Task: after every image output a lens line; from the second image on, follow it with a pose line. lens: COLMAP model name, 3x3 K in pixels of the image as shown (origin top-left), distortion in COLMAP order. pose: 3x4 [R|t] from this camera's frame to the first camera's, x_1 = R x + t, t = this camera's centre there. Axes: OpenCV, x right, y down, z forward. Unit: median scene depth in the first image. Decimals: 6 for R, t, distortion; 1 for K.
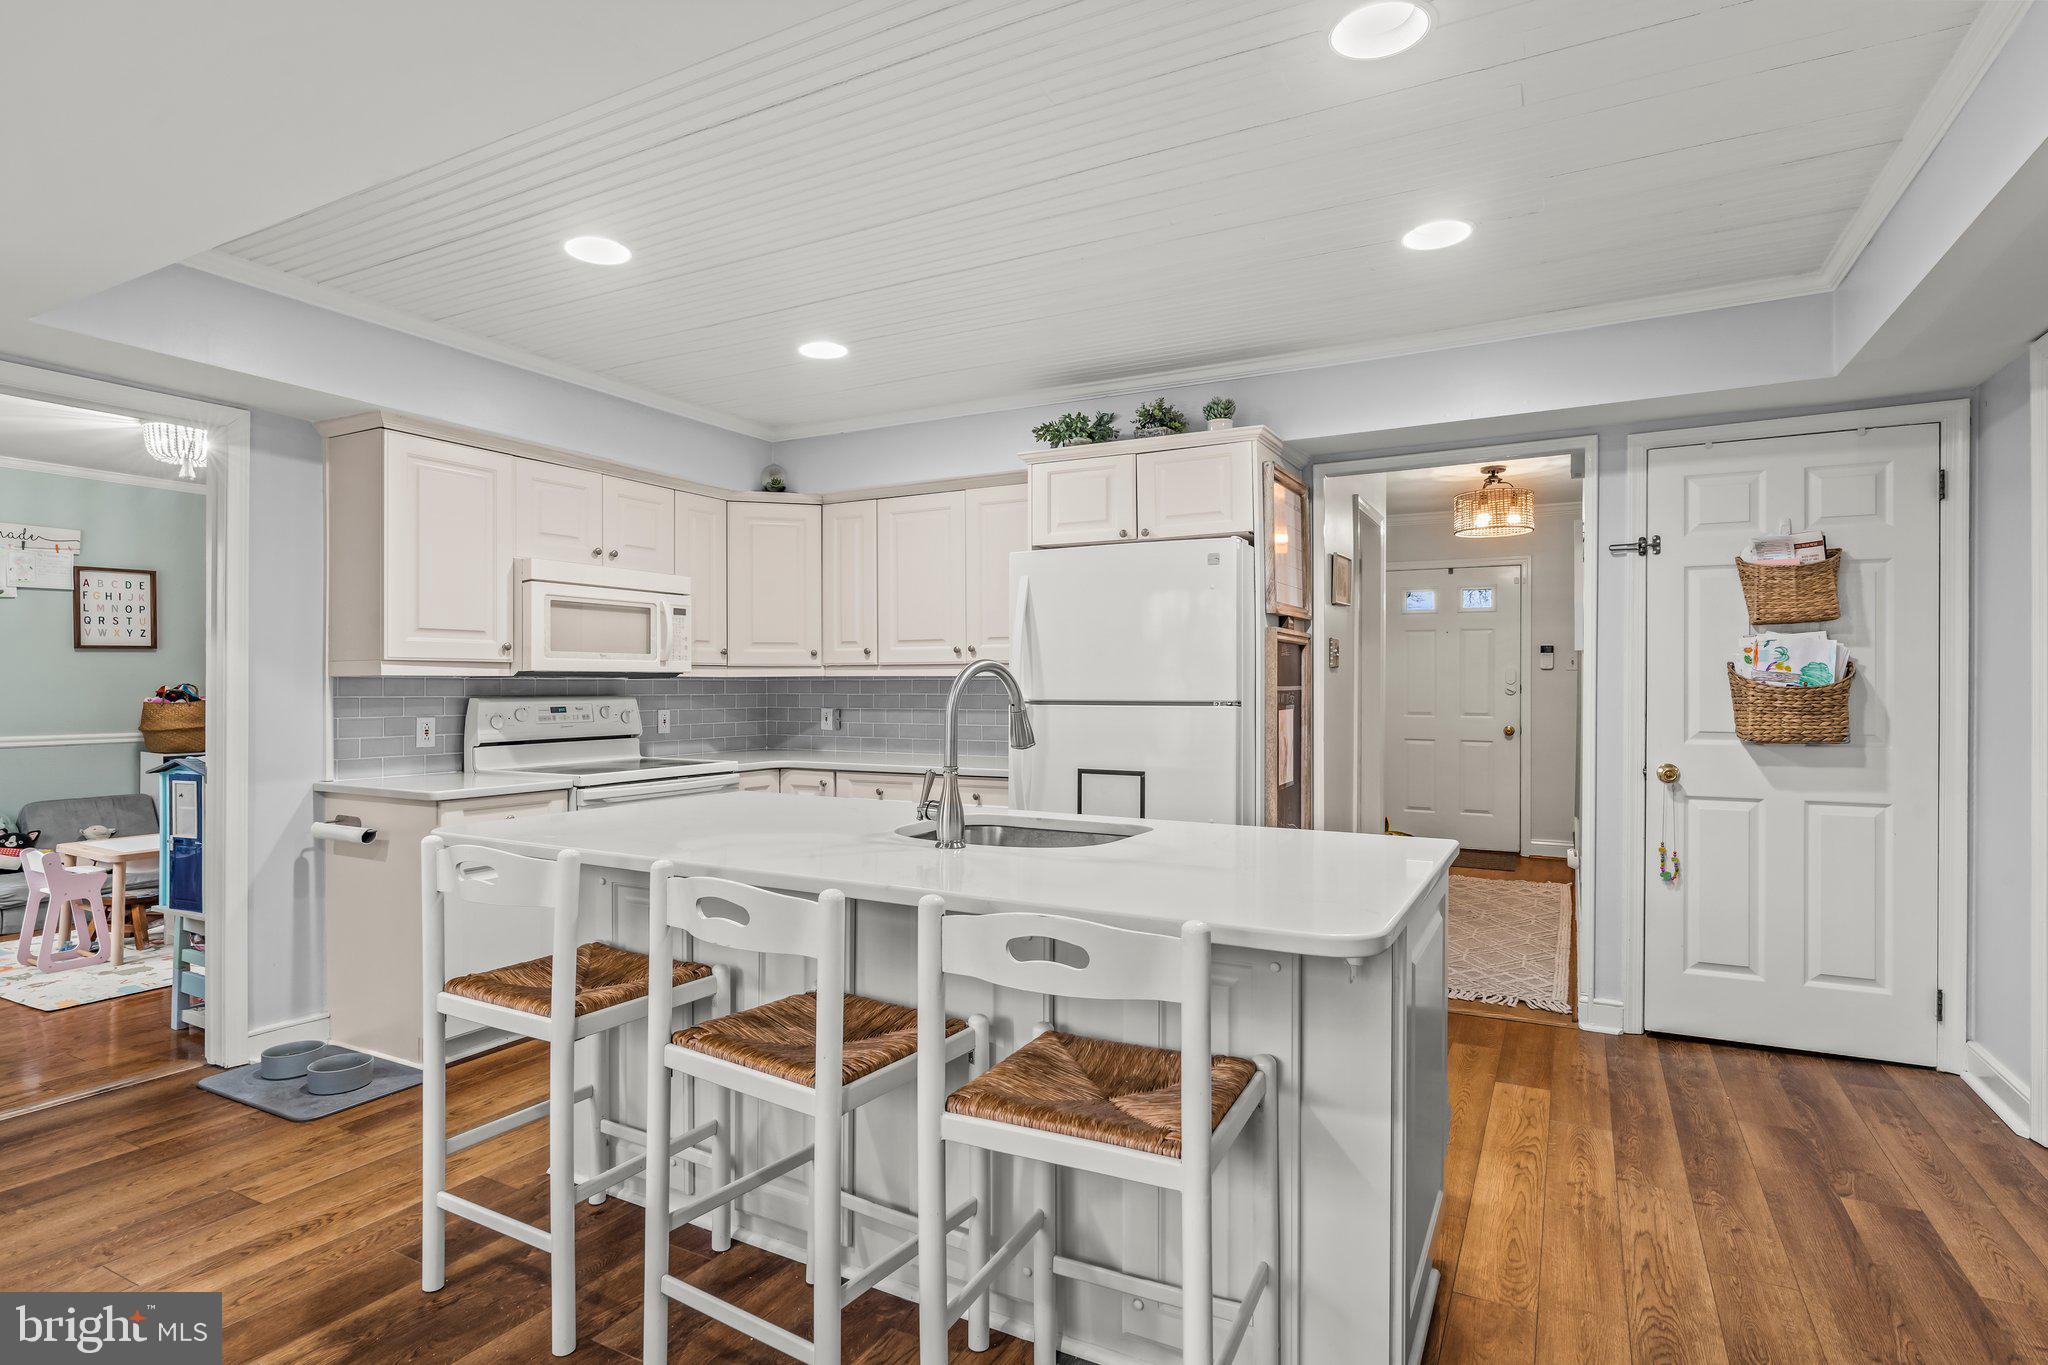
lens RADIAL K [[990.0, 0, 1027.1], [0, 990.0, 683.7], [0, 0, 1]] dist [-0.005413, 0.000381]
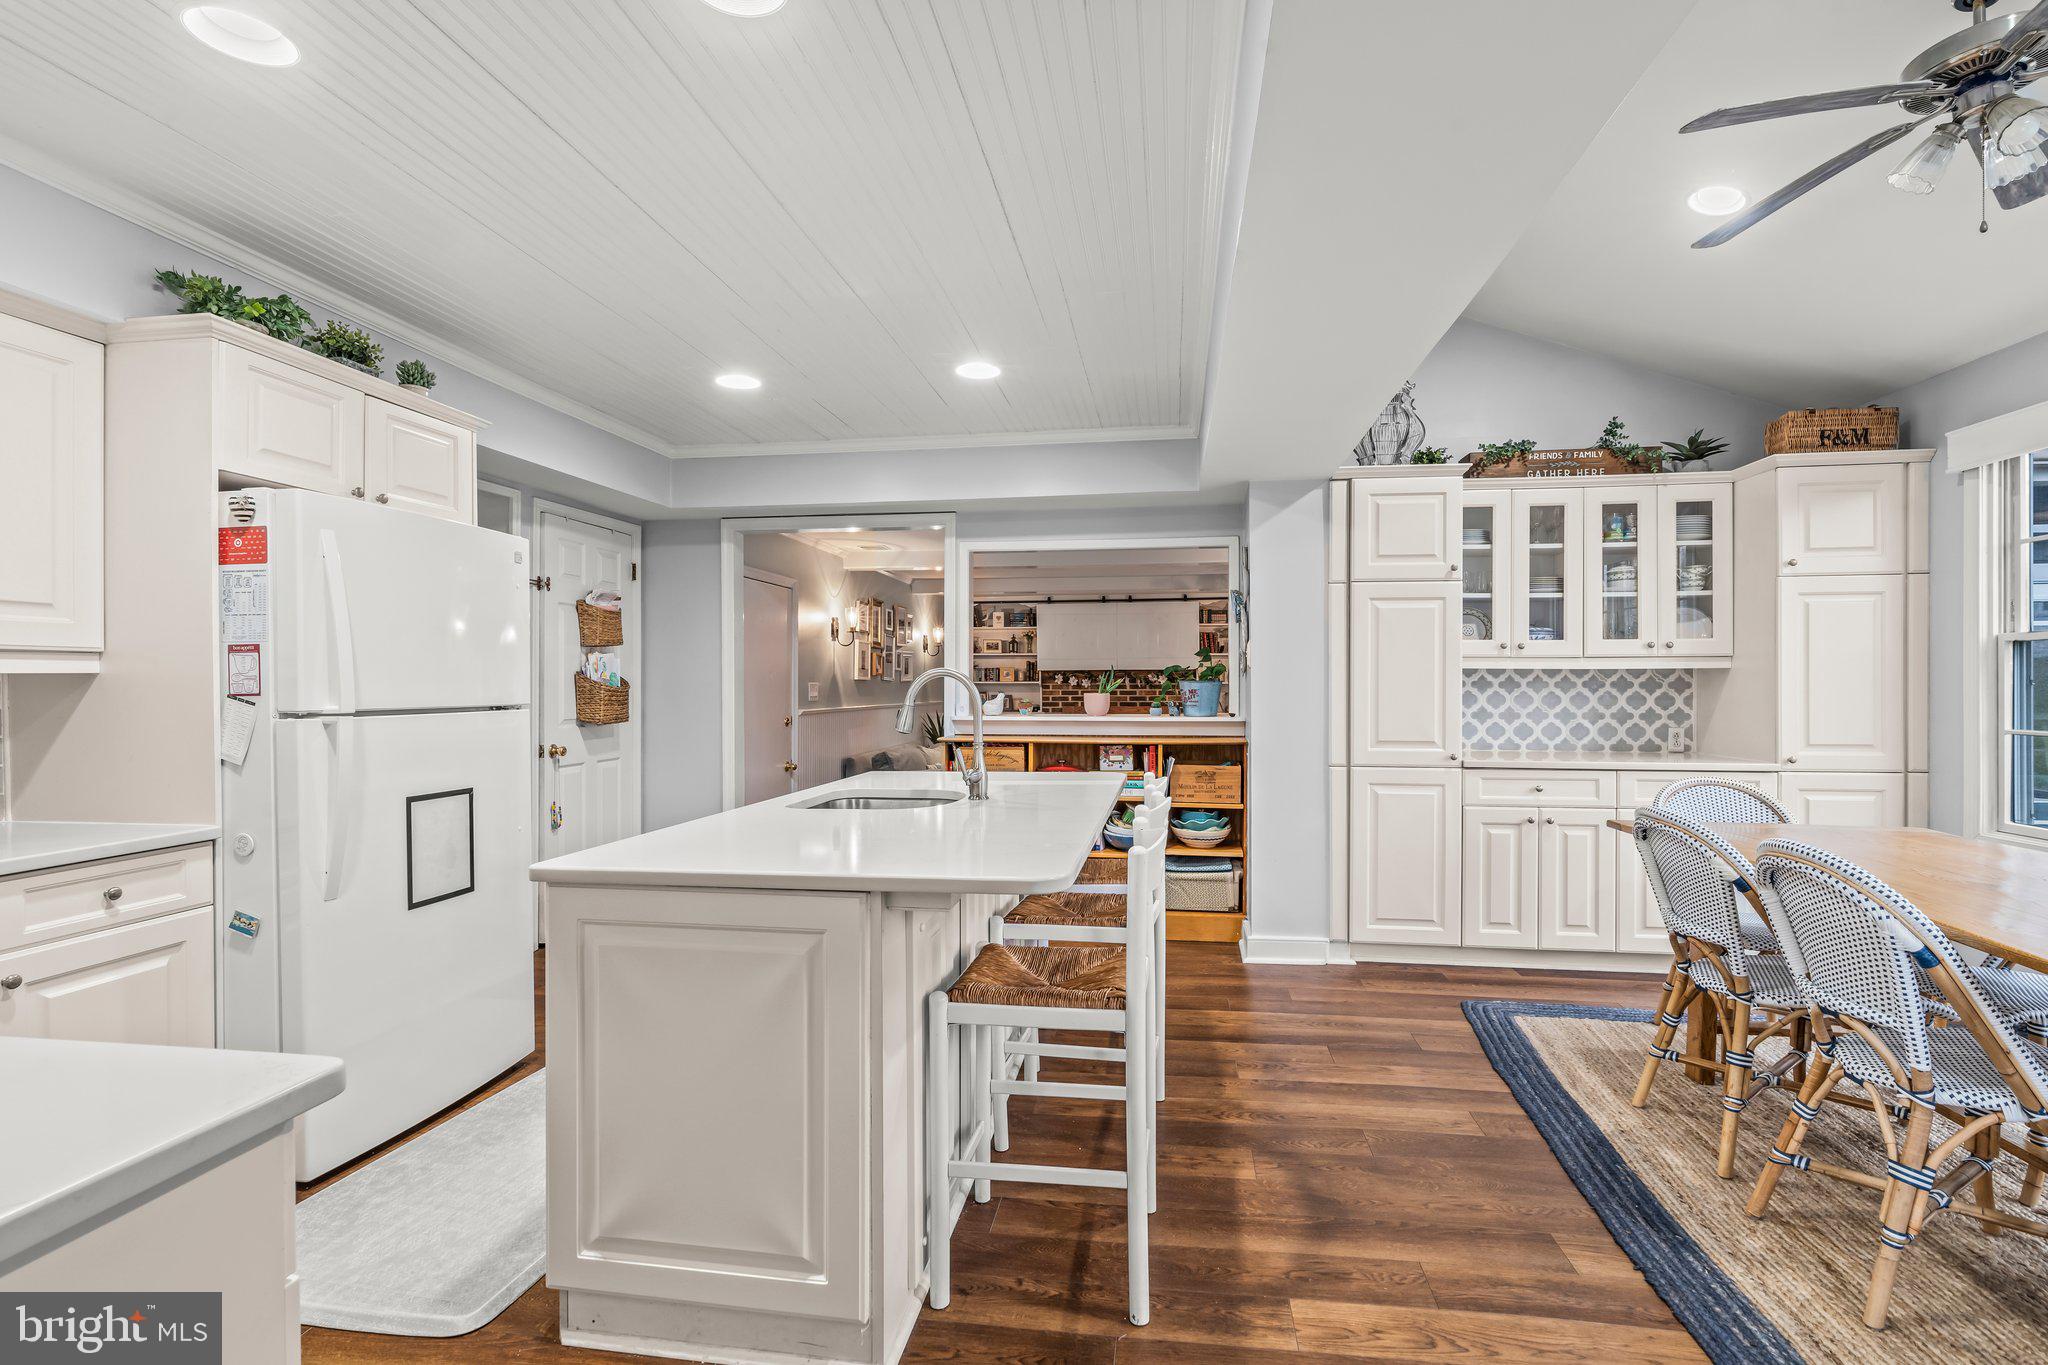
lens RADIAL K [[929.2, 0, 1041.3], [0, 929.2, 683.0], [0, 0, 1]] dist [-0.010891, 0.004261]
pose [[-0.321258, 0.000752, 0.946991, -0.789666], [0.003113, 0.999995, 0.000262, -0.002125], [-0.946986, 0.003032, -0.321259, 0.765537]]
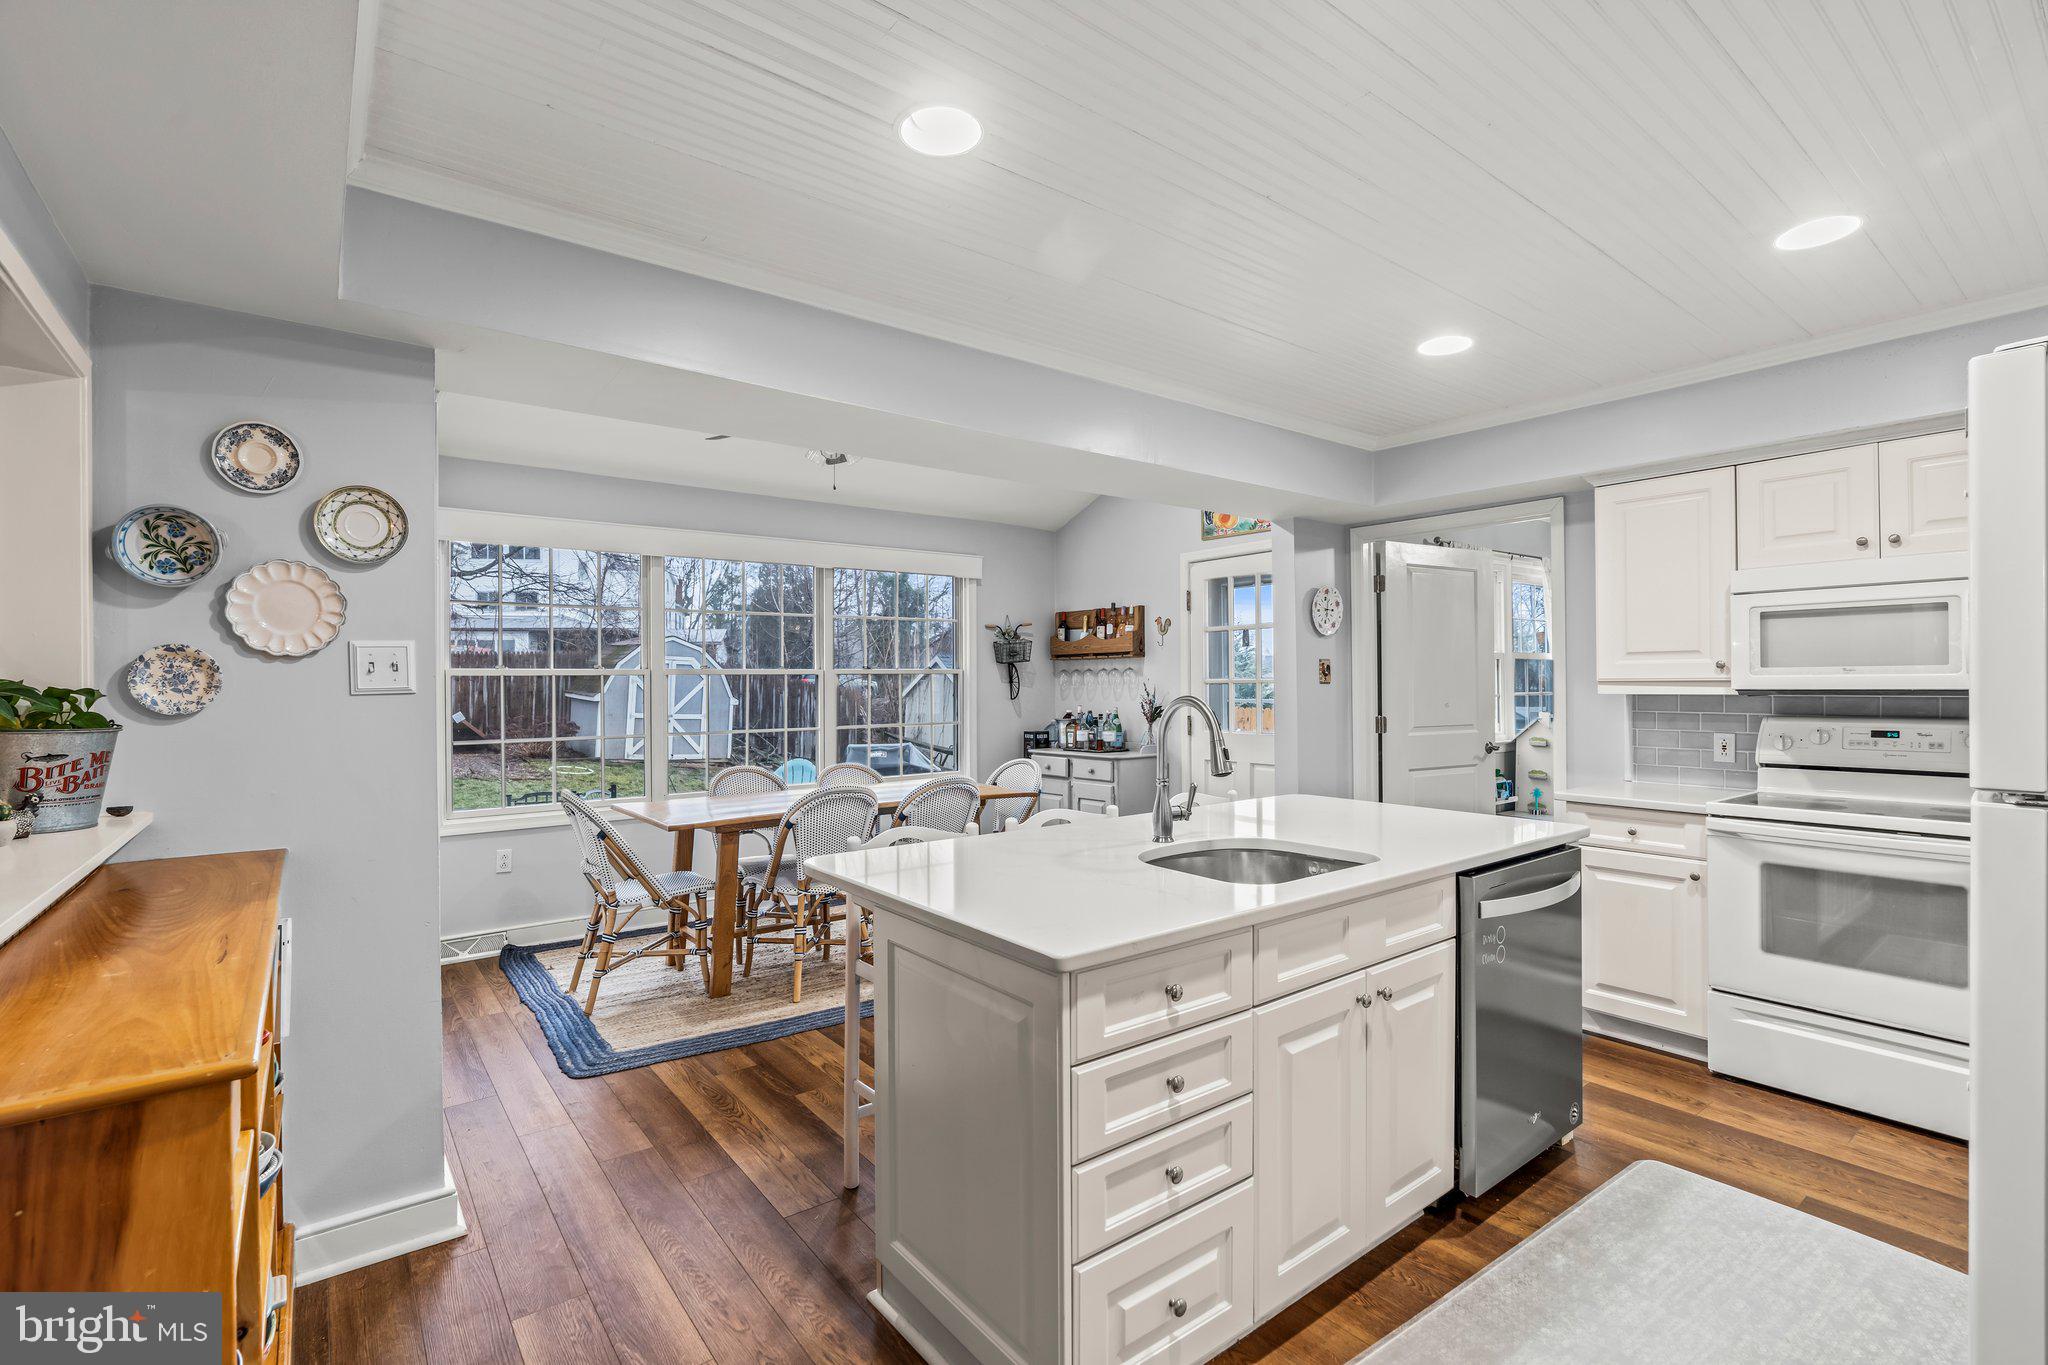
lens RADIAL K [[929.2, 0, 1037.8], [0, 929.2, 682.9], [0, 0, 1]] dist [-0.010891, 0.004261]
pose [[-0.409907, 0.000898, -0.912127, 0.596377], [0.006458, 0.999977, -0.001917, -0.022539], [0.912104, -0.006677, -0.409904, 0.767854]]
